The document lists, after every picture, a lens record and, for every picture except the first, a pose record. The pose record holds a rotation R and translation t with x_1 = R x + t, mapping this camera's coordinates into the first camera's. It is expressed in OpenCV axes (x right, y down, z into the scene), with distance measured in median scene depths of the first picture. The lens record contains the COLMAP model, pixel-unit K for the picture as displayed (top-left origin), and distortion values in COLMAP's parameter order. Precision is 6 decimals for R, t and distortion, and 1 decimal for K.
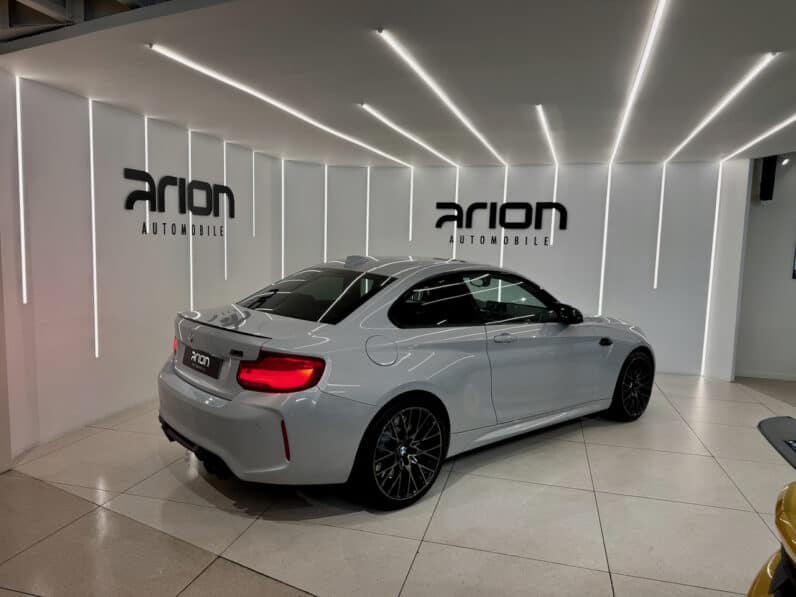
lens RADIAL K [[569.8, 0, 400.4], [0, 569.8, 295.8], [0, 0, 1]] dist [0.062084, -0.084198]
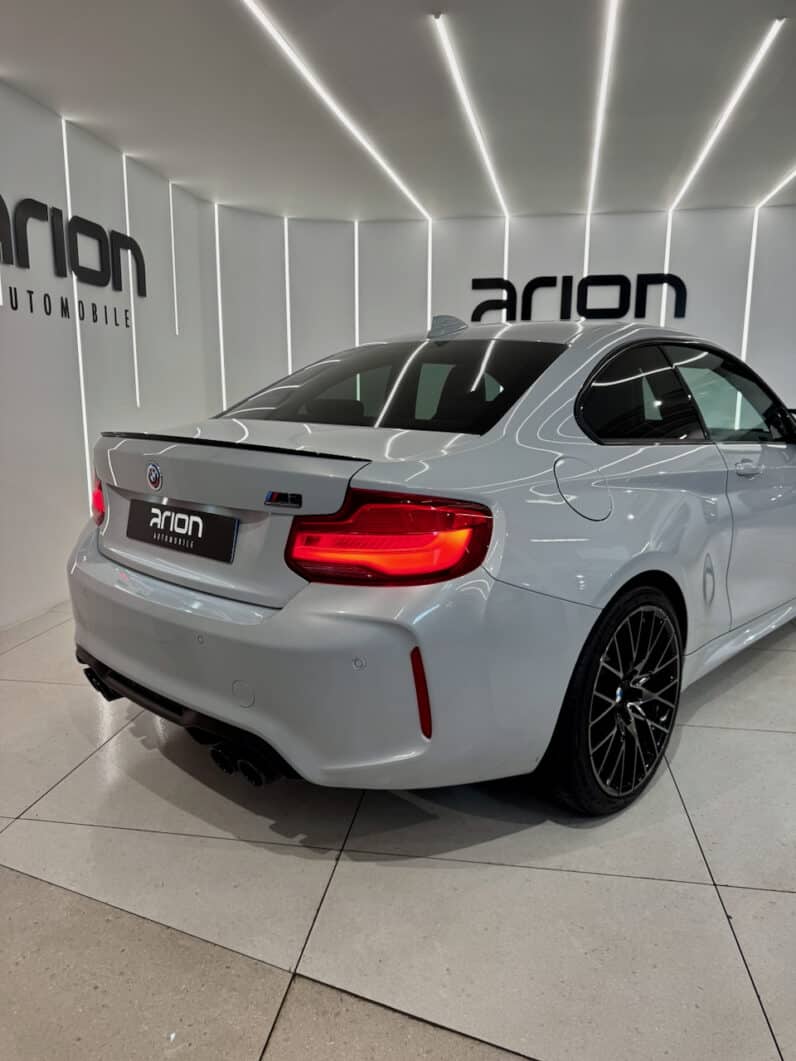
lens RADIAL K [[759.5, 0, 400.2], [0, 759.5, 528.3], [0, 0, 1]] dist [0.062084, -0.084198]
pose [[0.994884, -0.037384, 0.093850, -0.231529], [0.029181, 0.995753, 0.087313, 0.067842], [-0.096715, -0.084128, 0.991750, 0.385702]]
